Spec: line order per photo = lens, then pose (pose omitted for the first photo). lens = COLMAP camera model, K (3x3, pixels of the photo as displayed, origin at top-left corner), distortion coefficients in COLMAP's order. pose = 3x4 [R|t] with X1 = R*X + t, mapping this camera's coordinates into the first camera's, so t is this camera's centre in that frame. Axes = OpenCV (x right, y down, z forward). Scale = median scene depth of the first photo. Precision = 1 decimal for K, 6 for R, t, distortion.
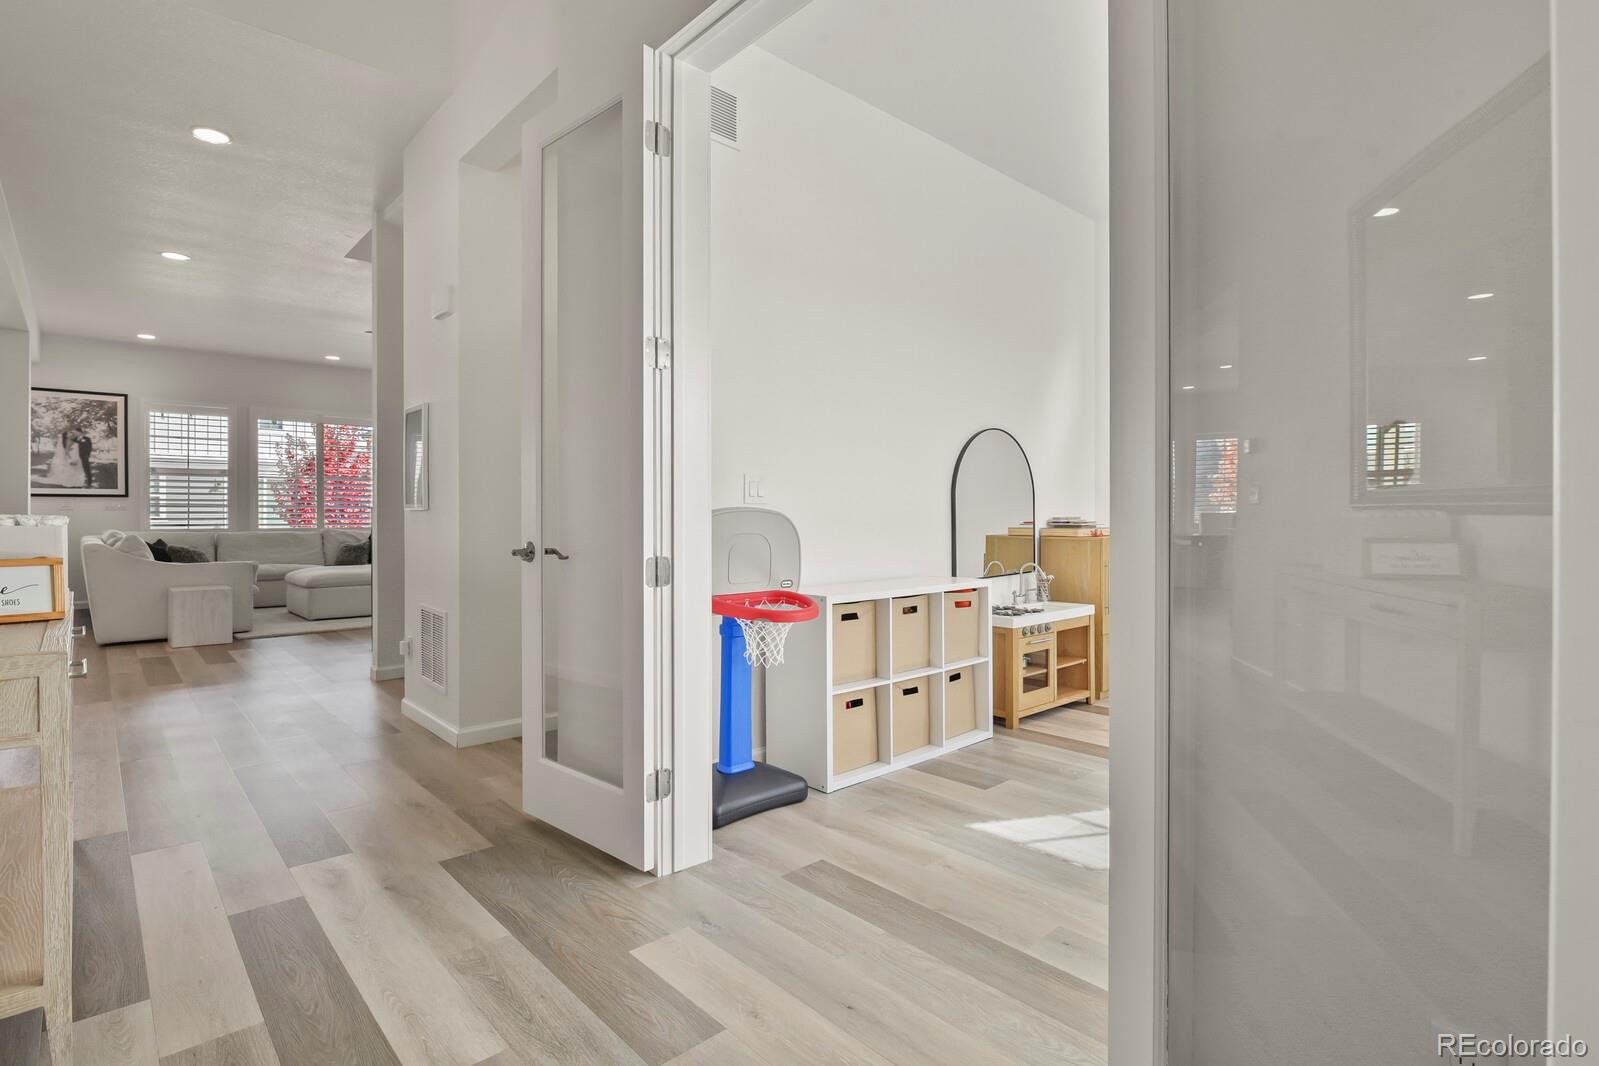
lens RADIAL K [[796.8, 0, 799.3], [0, 796.8, 515.8], [0, 0, 1]] dist [-0.004337, -0.000969]
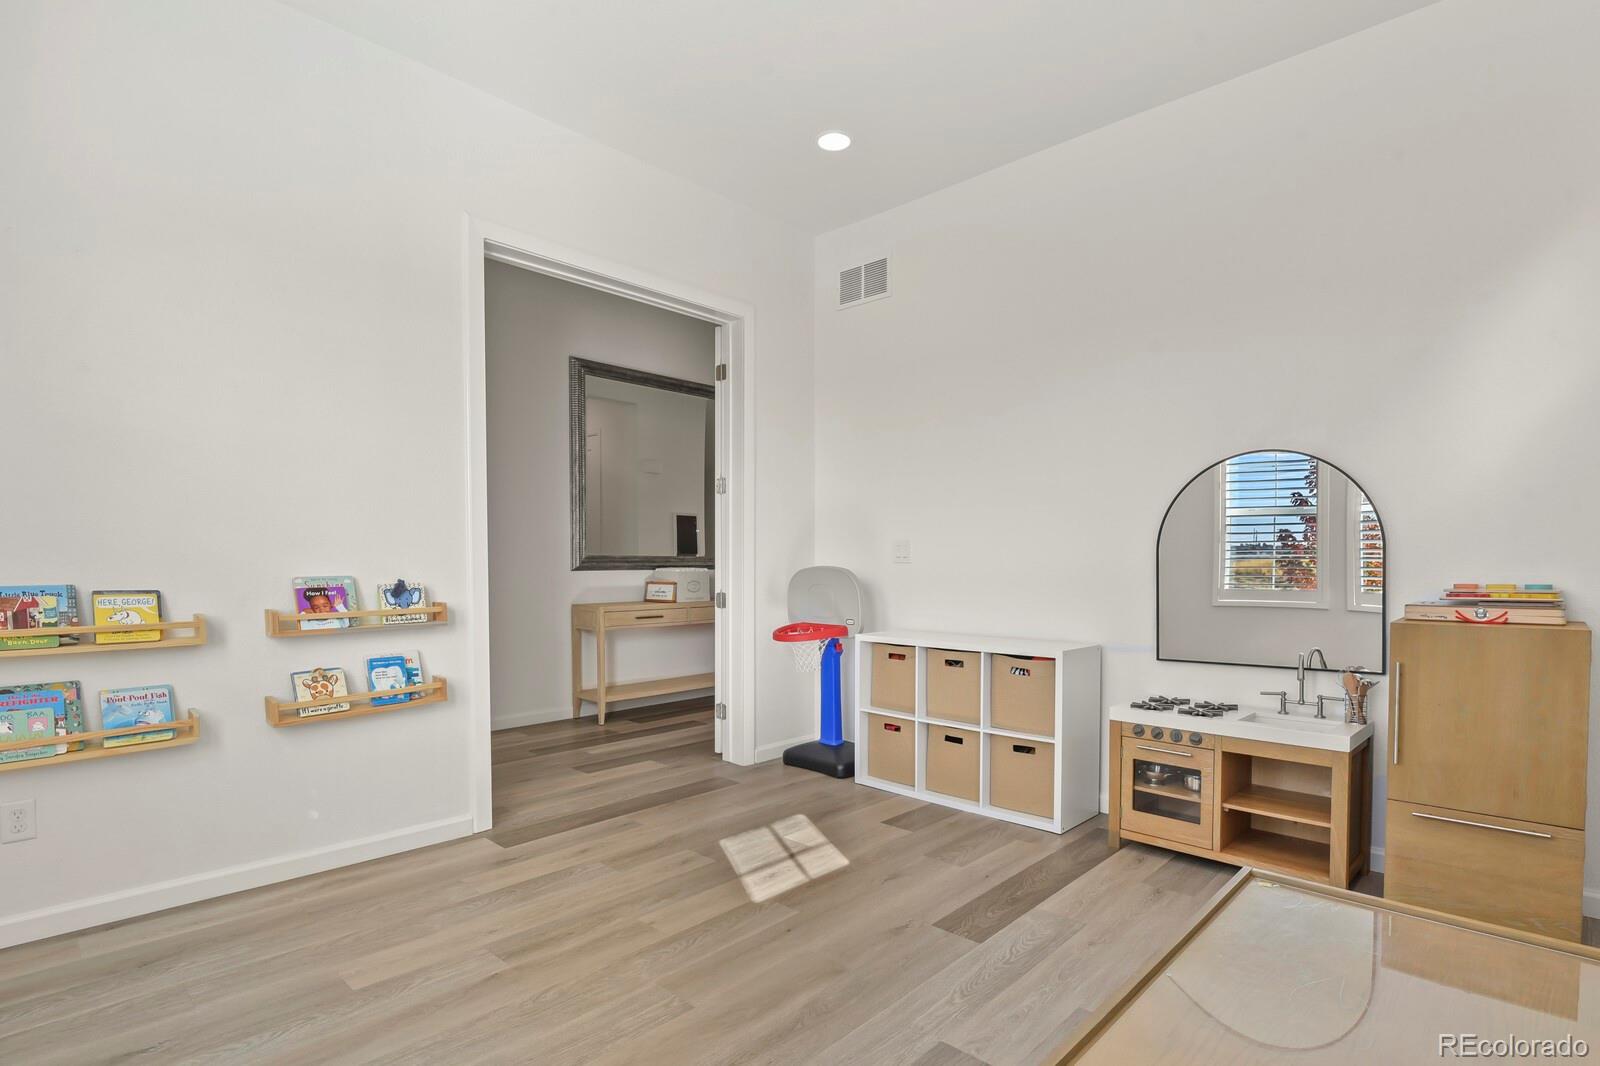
lens RADIAL K [[777.1, 0, 797.2], [0, 777.1, 586.8], [0, 0, 1]] dist [-0.000611, -0.000170]
pose [[0.063187, 0.034401, -0.997409, 0.461356], [-0.003816, 0.999407, 0.034228, -0.007500], [0.997994, 0.001643, 0.063281, 0.289562]]
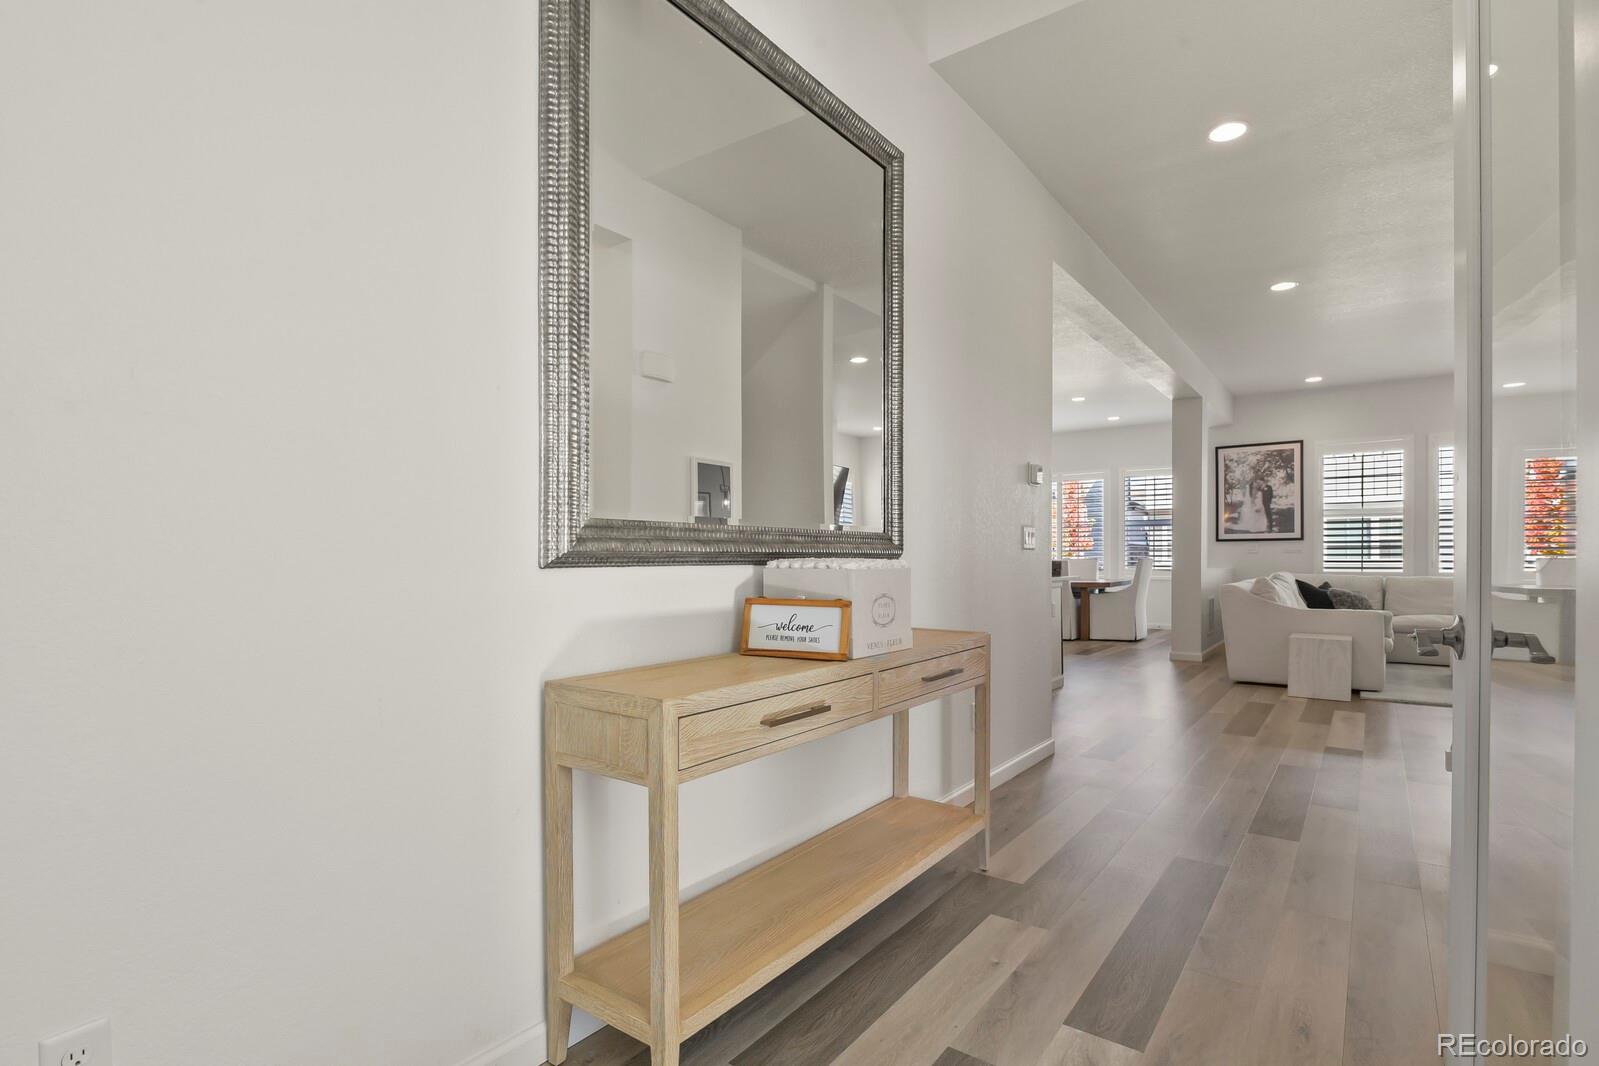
lens RADIAL K [[782.7, 0, 806.3], [0, 782.7, 562.8], [0, 0, 1]] dist [-0.000480, -0.000197]
pose [[0.209618, 0.005869, -0.977766, 0.009092], [0.000039, 0.999982, 0.006010, -0.000427], [0.977783, -0.001298, 0.209614, 0.166720]]
